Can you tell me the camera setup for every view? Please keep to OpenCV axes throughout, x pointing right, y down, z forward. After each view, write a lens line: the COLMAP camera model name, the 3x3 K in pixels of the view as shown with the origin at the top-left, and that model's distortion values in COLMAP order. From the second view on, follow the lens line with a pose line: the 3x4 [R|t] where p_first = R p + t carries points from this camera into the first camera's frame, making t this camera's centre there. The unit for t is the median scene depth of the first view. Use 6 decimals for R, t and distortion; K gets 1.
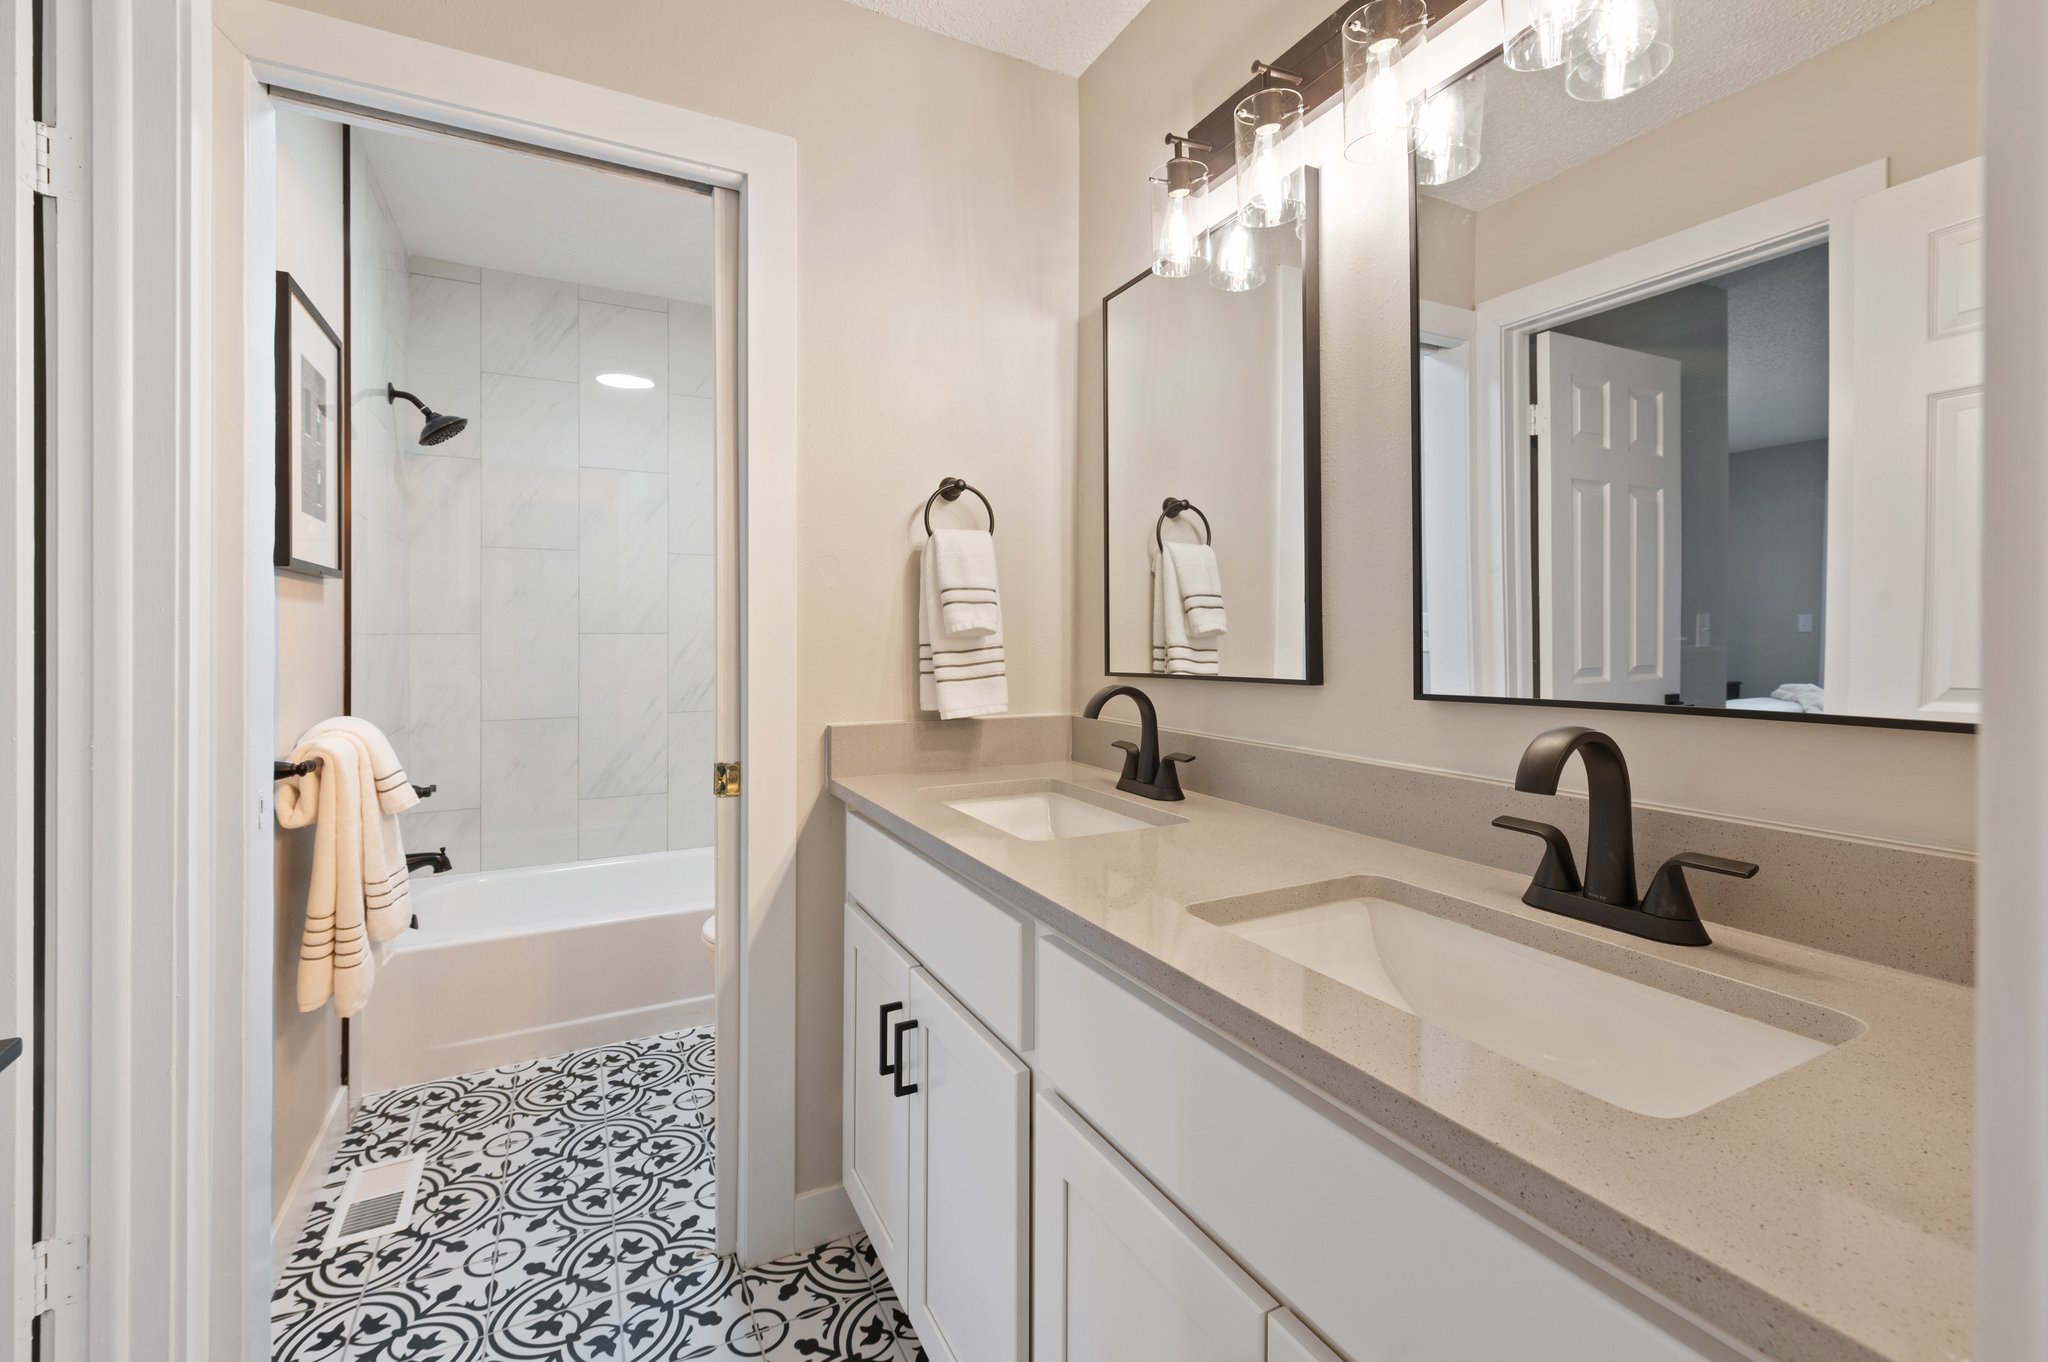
lens RADIAL K [[873.3, 0, 1035.4], [0, 873.3, 665.2], [0, 0, 1]] dist [0.002805, 0.000277]
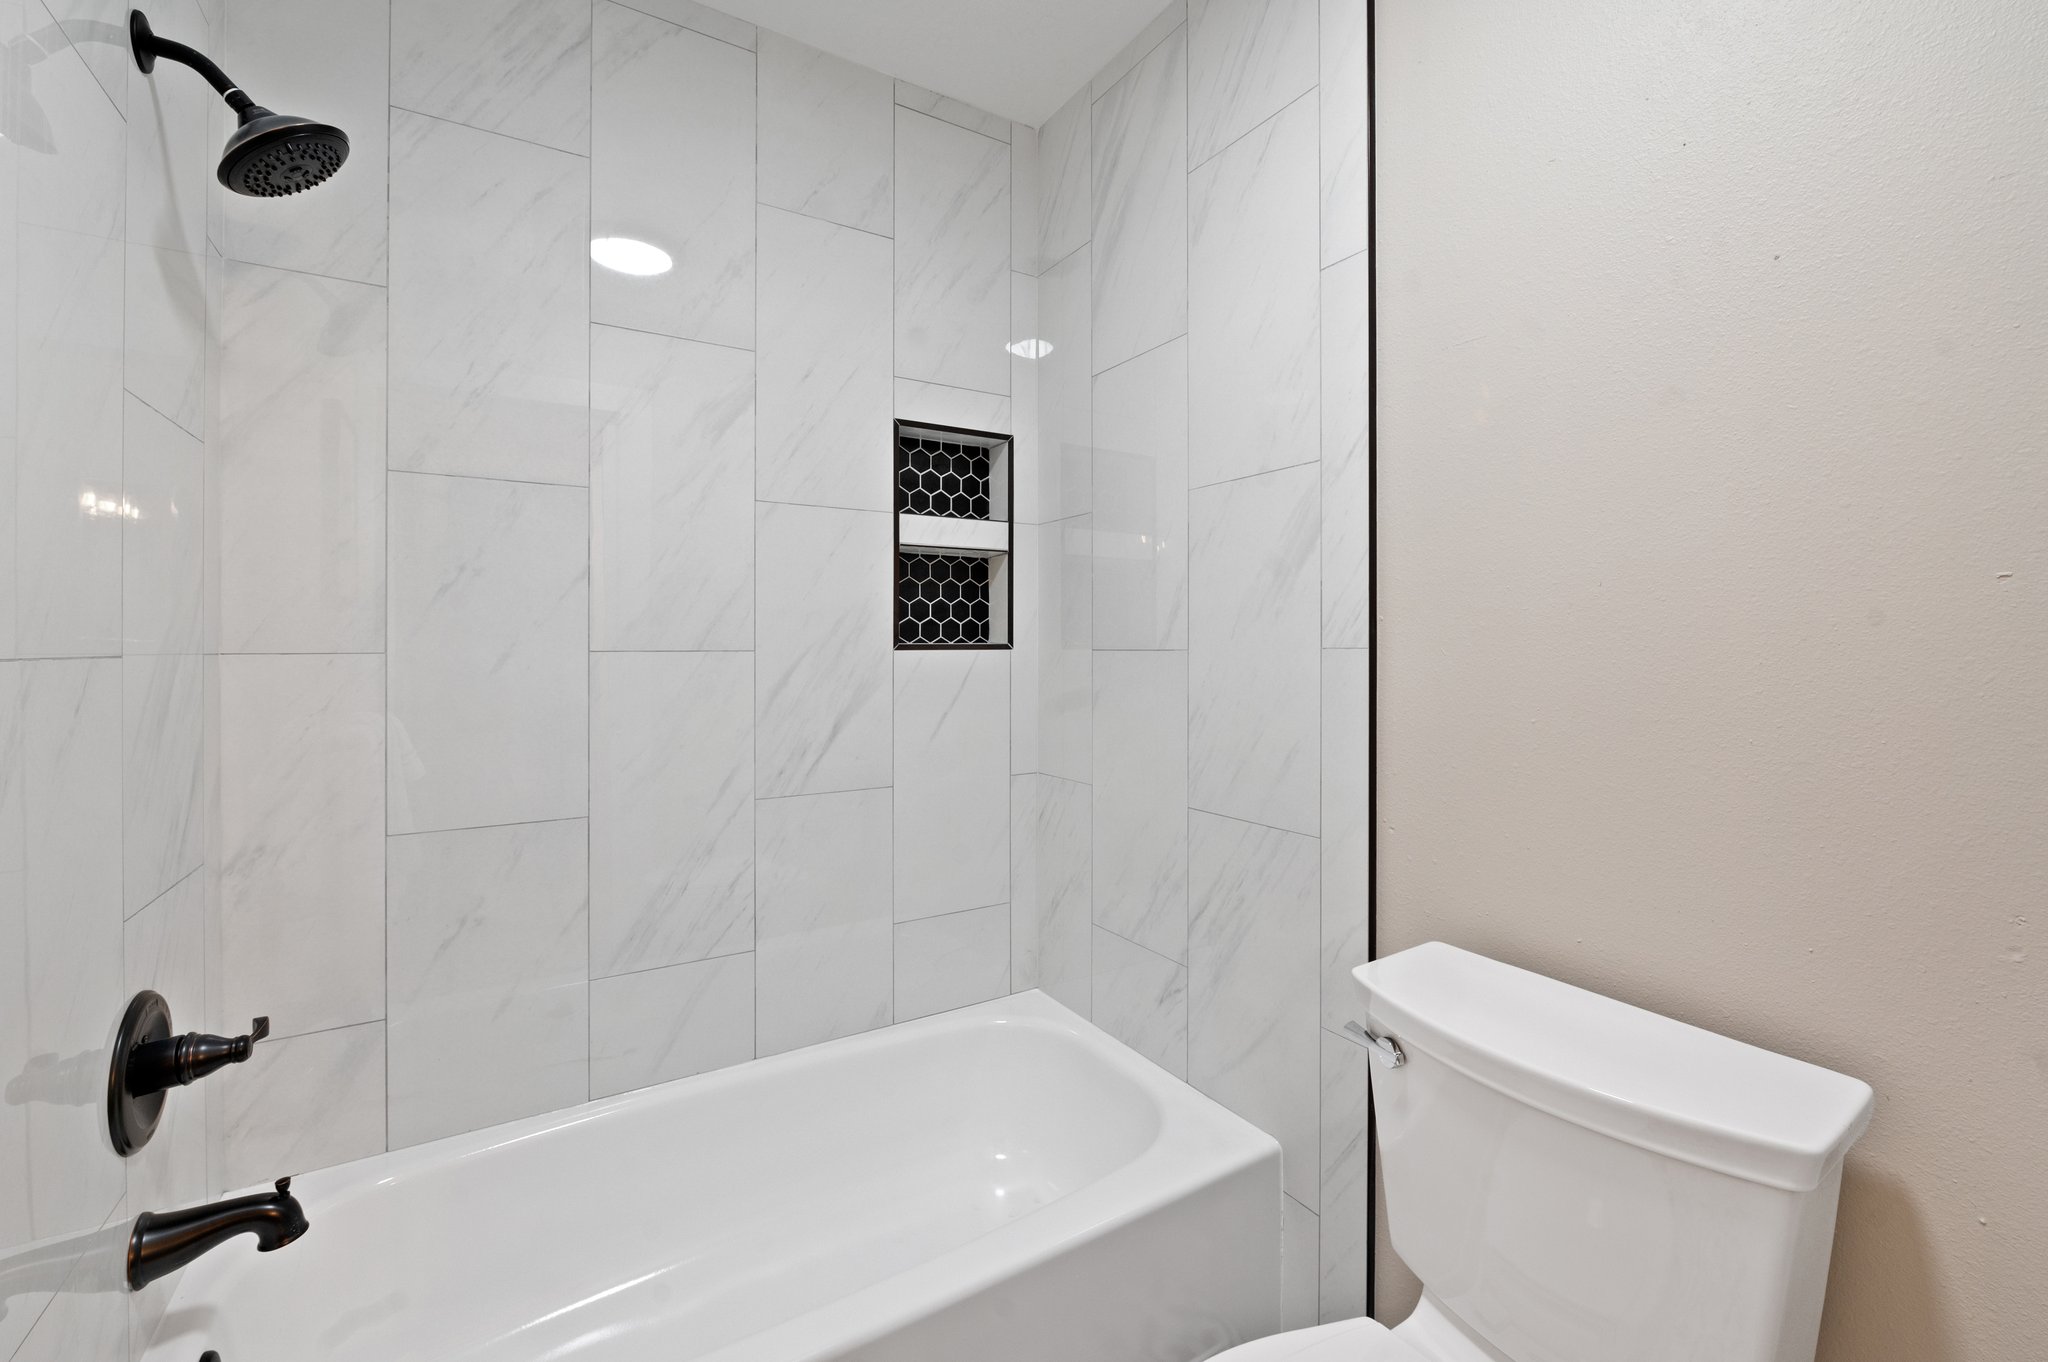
lens RADIAL K [[833.0, 0, 1017.5], [0, 833.0, 665.9], [0, 0, 1]] dist [-0.008165, -0.000396]
pose [[0.997534, -0.005939, 0.069940, -0.364448], [0.006658, 0.999927, -0.010040, -0.025165], [-0.069875, 0.010481, 0.997501, 0.594654]]
